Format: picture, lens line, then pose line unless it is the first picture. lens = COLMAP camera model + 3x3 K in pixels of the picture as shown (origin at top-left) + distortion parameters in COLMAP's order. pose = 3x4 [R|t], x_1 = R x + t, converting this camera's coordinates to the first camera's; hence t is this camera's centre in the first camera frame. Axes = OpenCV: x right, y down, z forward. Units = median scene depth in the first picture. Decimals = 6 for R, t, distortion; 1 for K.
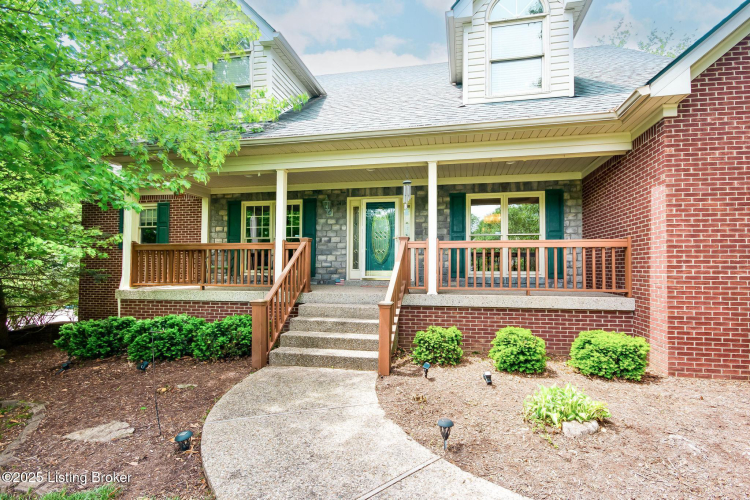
lens RADIAL K [[335.2, 0, 408.5], [0, 335.2, 256.8], [0, 0, 1]] dist [0.002770, 0.000087]
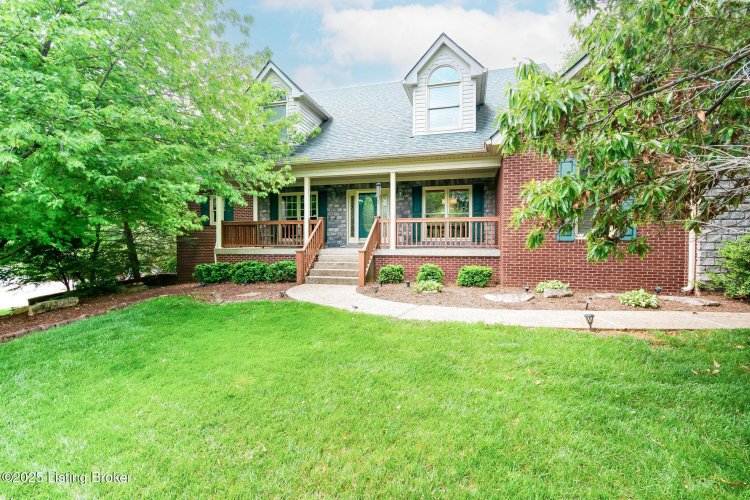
lens RADIAL K [[335.2, 0, 374.3], [0, 335.2, 250.9], [0, 0, 1]] dist [0.002770, 0.000087]
pose [[0.992216, 0.001784, -0.124516, 0.152990], [0.005138, 0.998459, 0.055252, 0.018669], [0.124423, -0.055462, 0.990678, -0.588821]]
